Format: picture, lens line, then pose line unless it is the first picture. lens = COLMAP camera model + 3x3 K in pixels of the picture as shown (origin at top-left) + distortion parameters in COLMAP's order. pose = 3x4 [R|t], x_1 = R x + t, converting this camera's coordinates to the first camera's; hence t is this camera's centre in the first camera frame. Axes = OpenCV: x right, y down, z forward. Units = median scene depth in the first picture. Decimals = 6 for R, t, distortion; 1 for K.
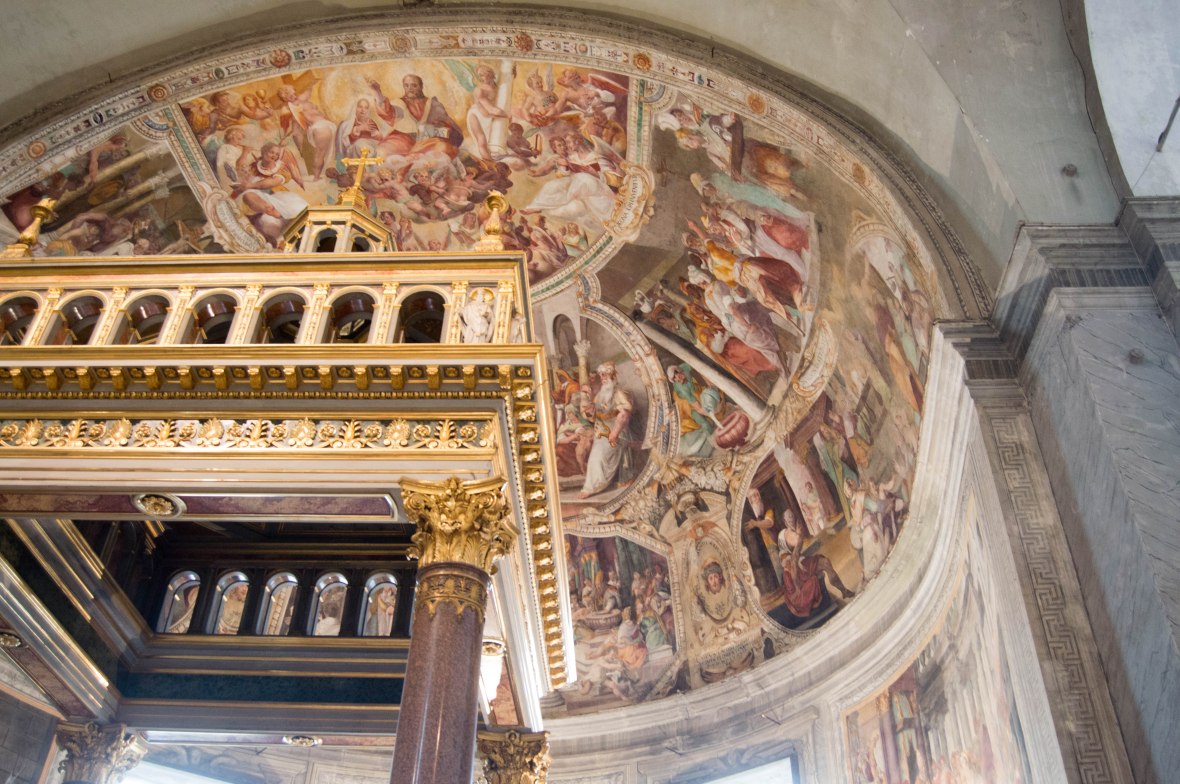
lens RADIAL K [[1096.6, 0, 590.0], [0, 1096.6, 392.0], [0, 0, 1]] dist [-0.087603, 0.048240]
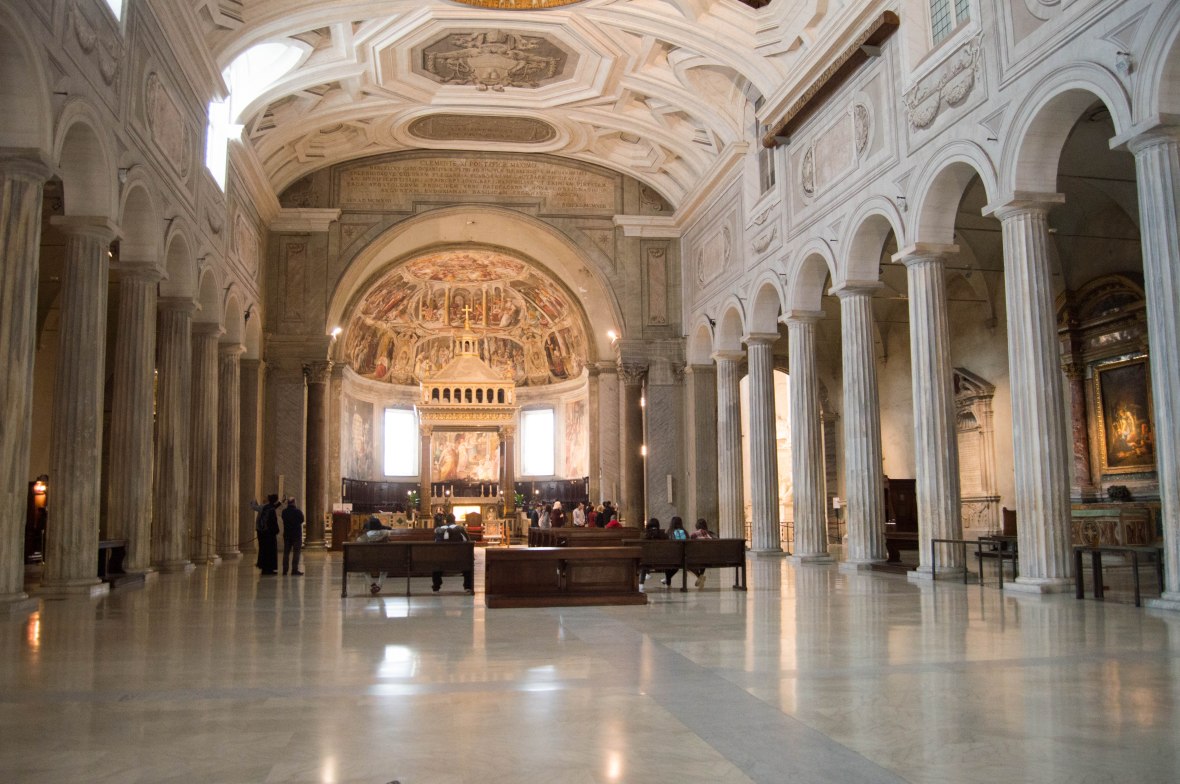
lens RADIAL K [[1096.6, 0, 590.0], [0, 1096.6, 392.0], [0, 0, 1]] dist [-0.087603, 0.048240]
pose [[0.981159, -0.012043, 0.192828, -0.426972], [-0.096829, 0.833011, 0.544718, -1.774988], [-0.167188, -0.553126, 0.816150, -2.135772]]
